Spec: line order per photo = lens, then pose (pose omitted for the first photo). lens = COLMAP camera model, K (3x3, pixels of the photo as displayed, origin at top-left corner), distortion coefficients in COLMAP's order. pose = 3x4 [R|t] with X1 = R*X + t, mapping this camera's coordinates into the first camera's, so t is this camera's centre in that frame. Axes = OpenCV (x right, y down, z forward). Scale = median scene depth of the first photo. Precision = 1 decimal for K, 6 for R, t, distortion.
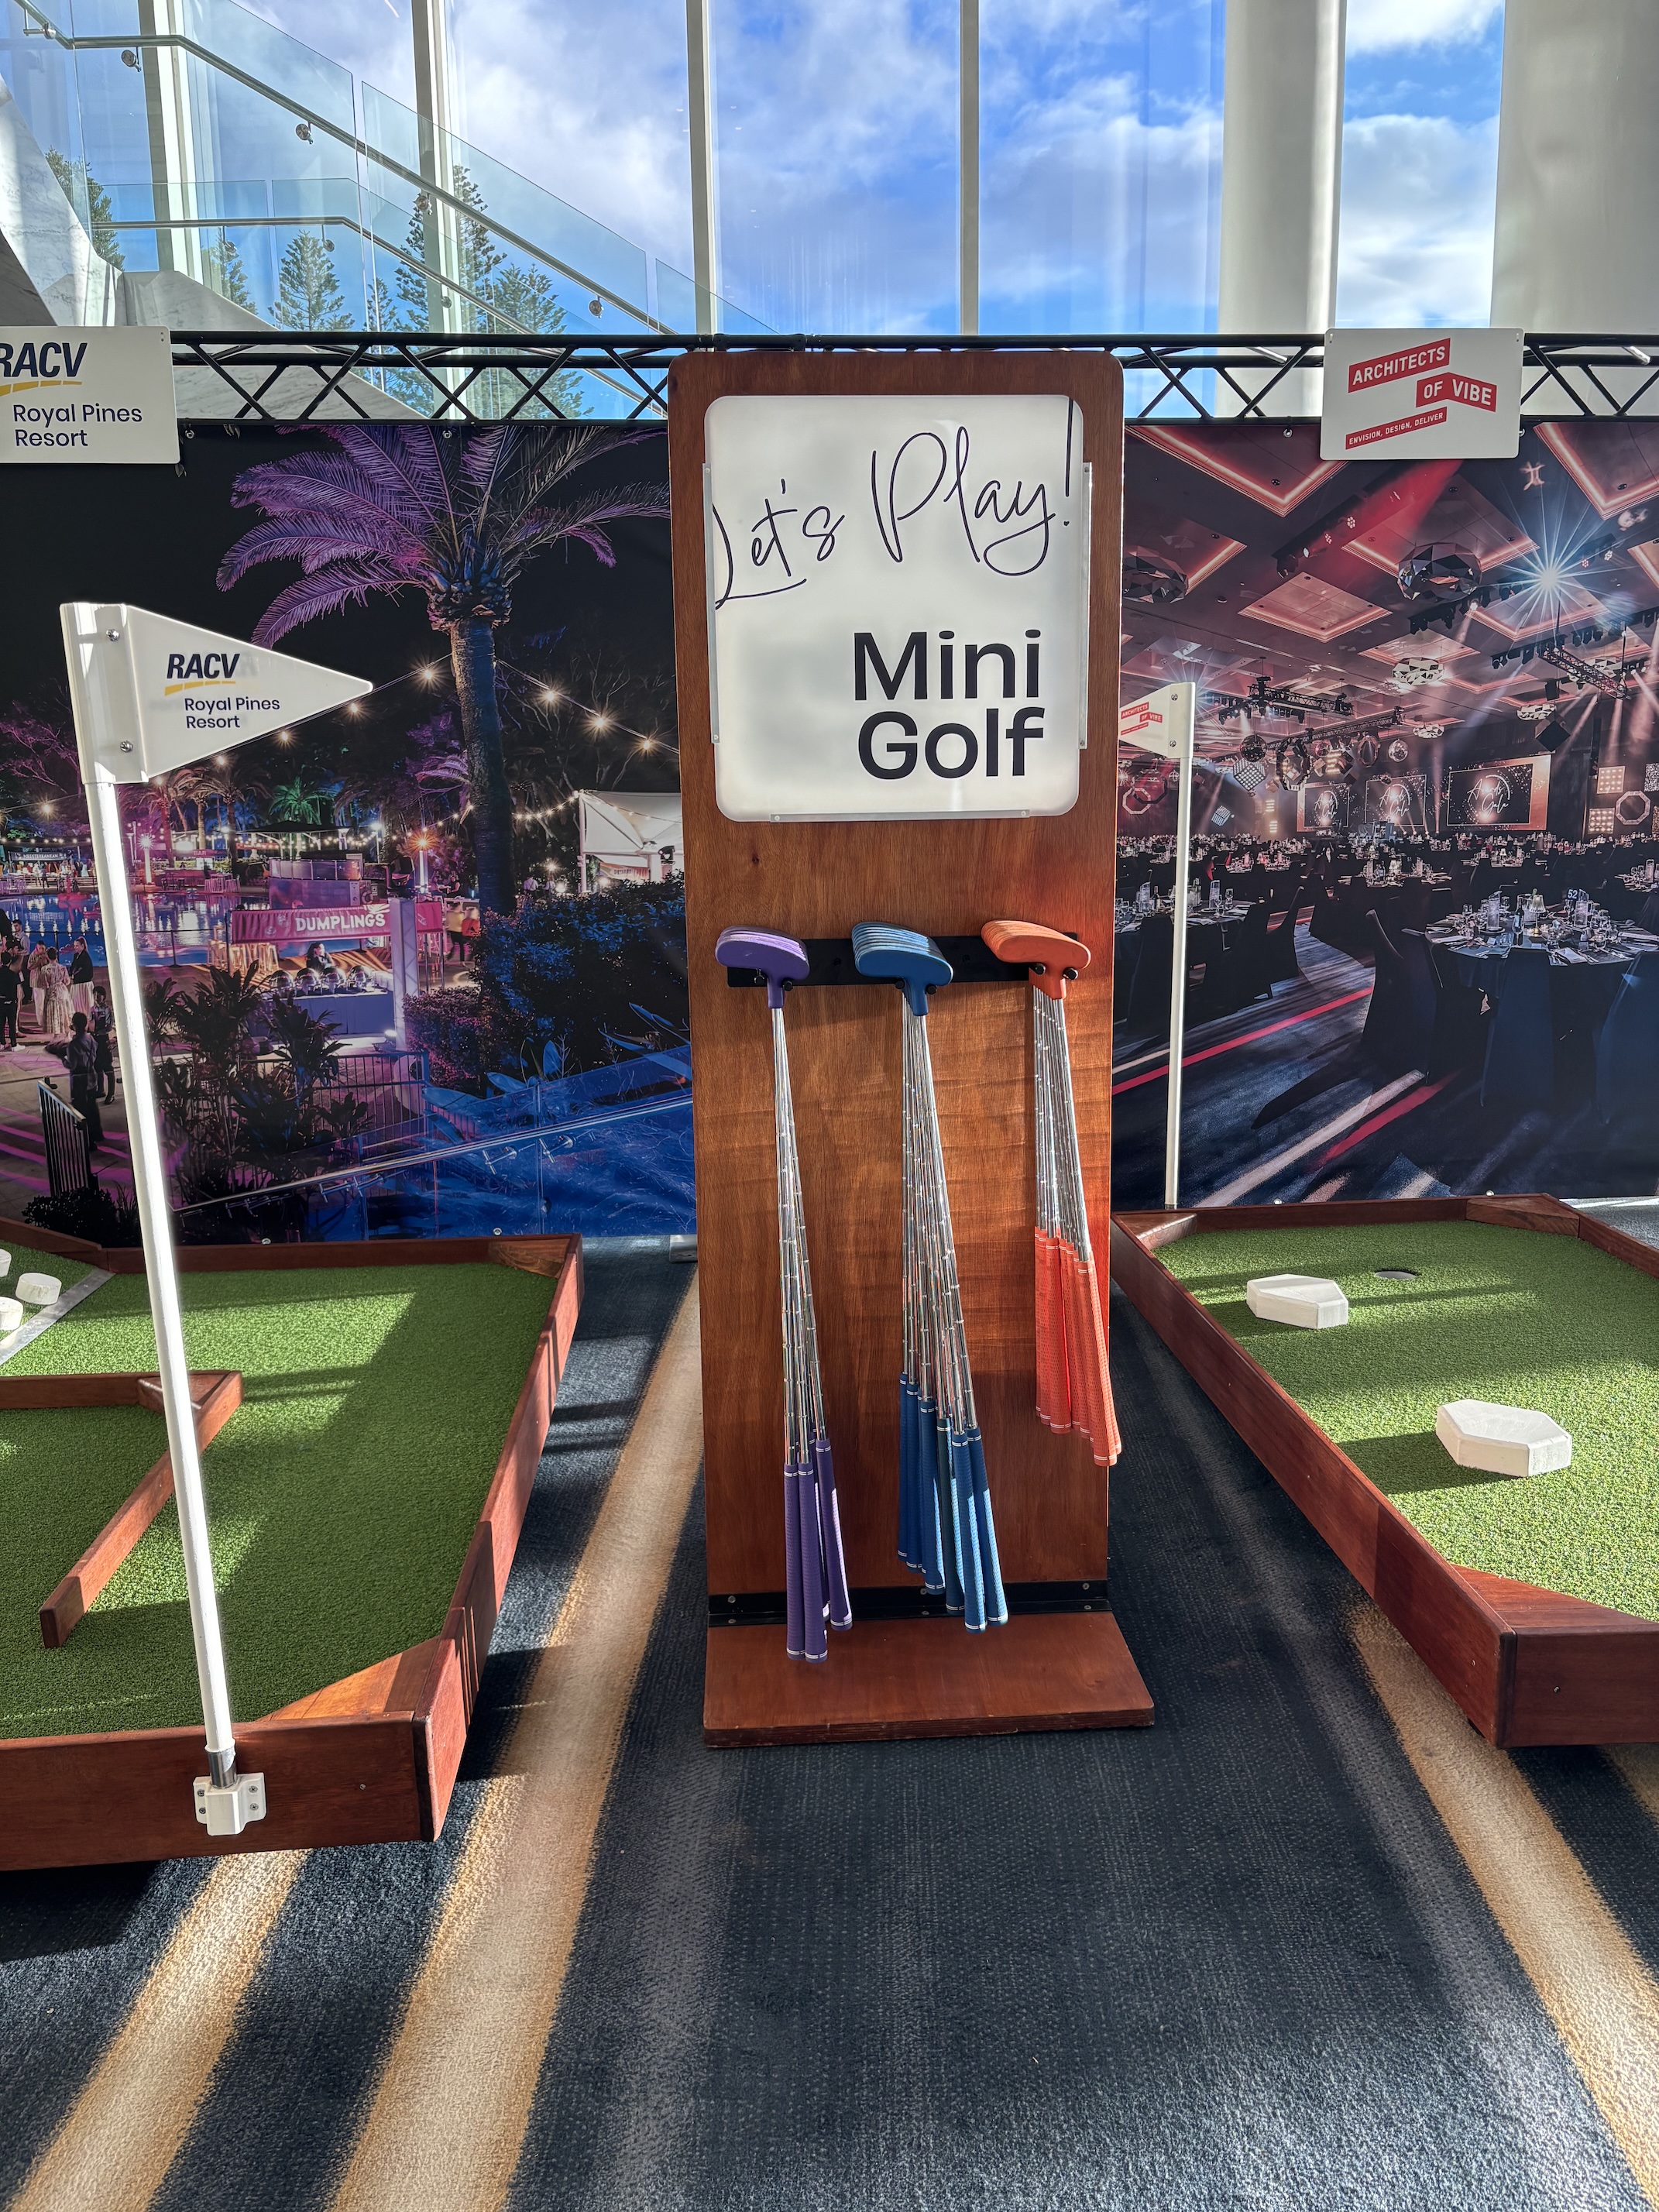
lens RADIAL K [[1697.4, 0, 840.7], [0, 1697.4, 1126.5], [0, 0, 1]] dist [0.049808, -0.061691]
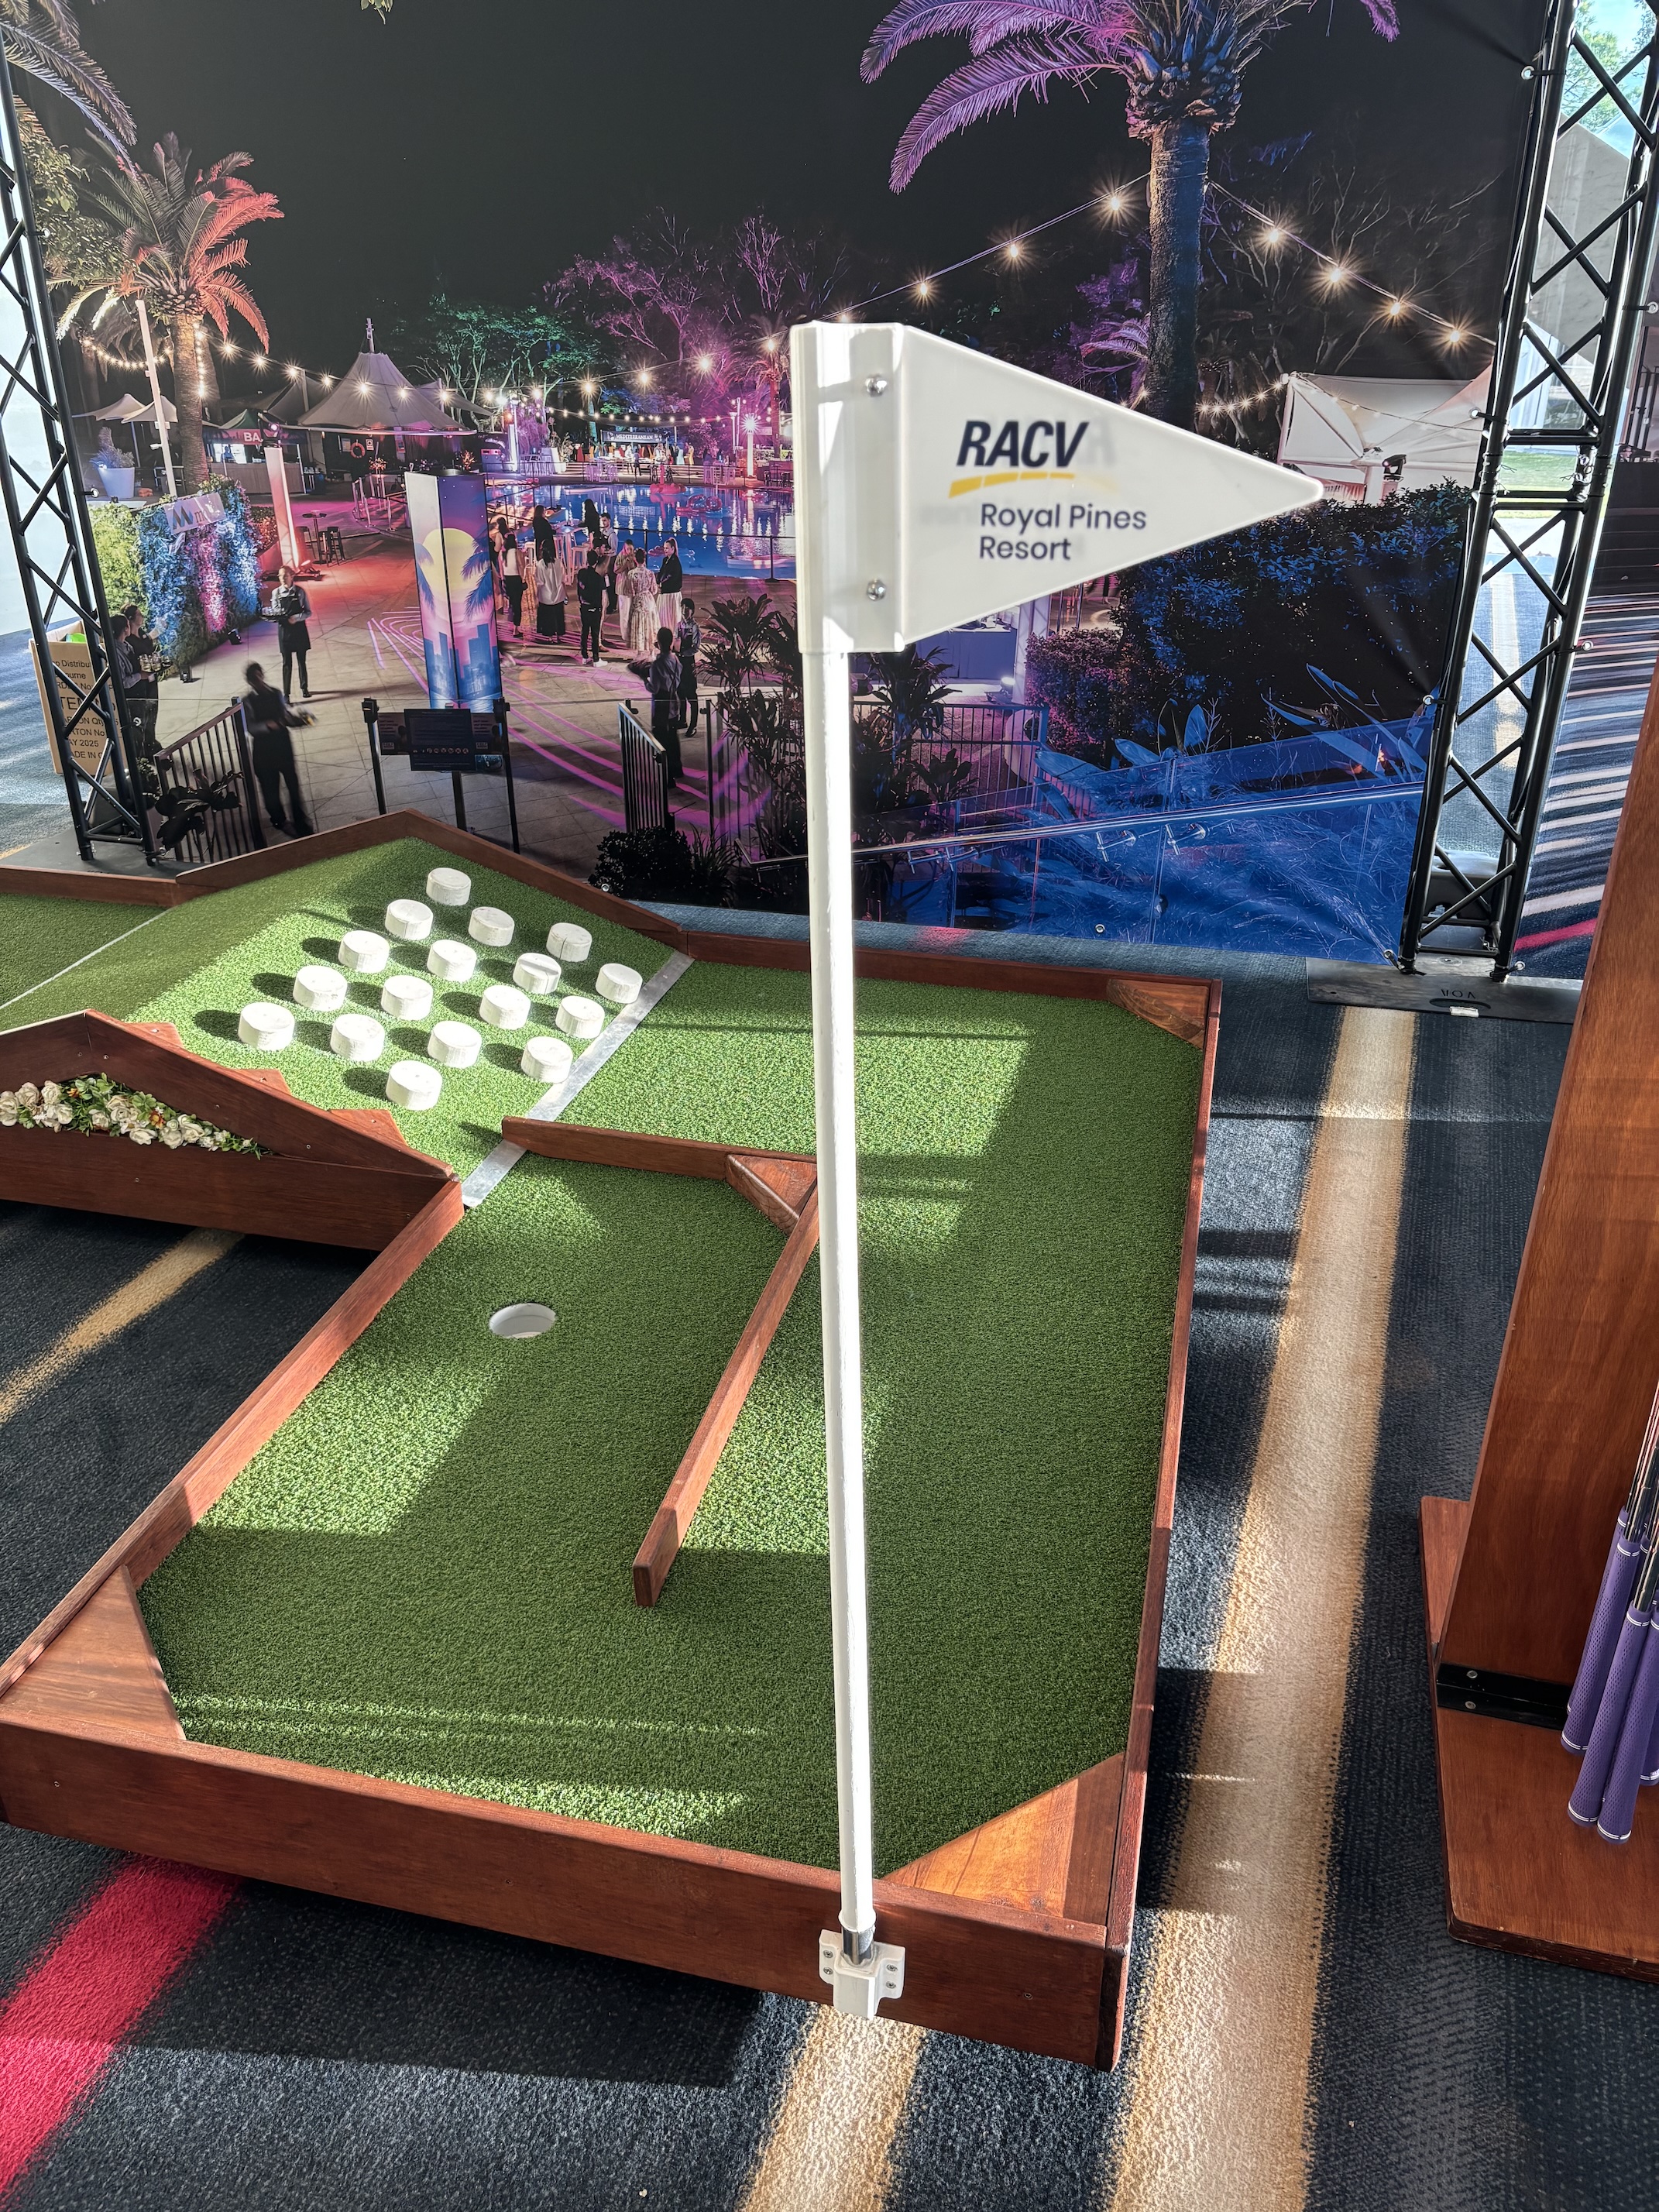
lens RADIAL K [[1697.4, 0, 831.4], [0, 1697.4, 1127.1], [0, 0, 1]] dist [0.049808, -0.061691]
pose [[0.951457, 0.157797, -0.264254, -0.095285], [-0.079125, 0.955122, 0.285450, -0.080176], [0.297438, -0.250684, 0.921243, 0.159946]]
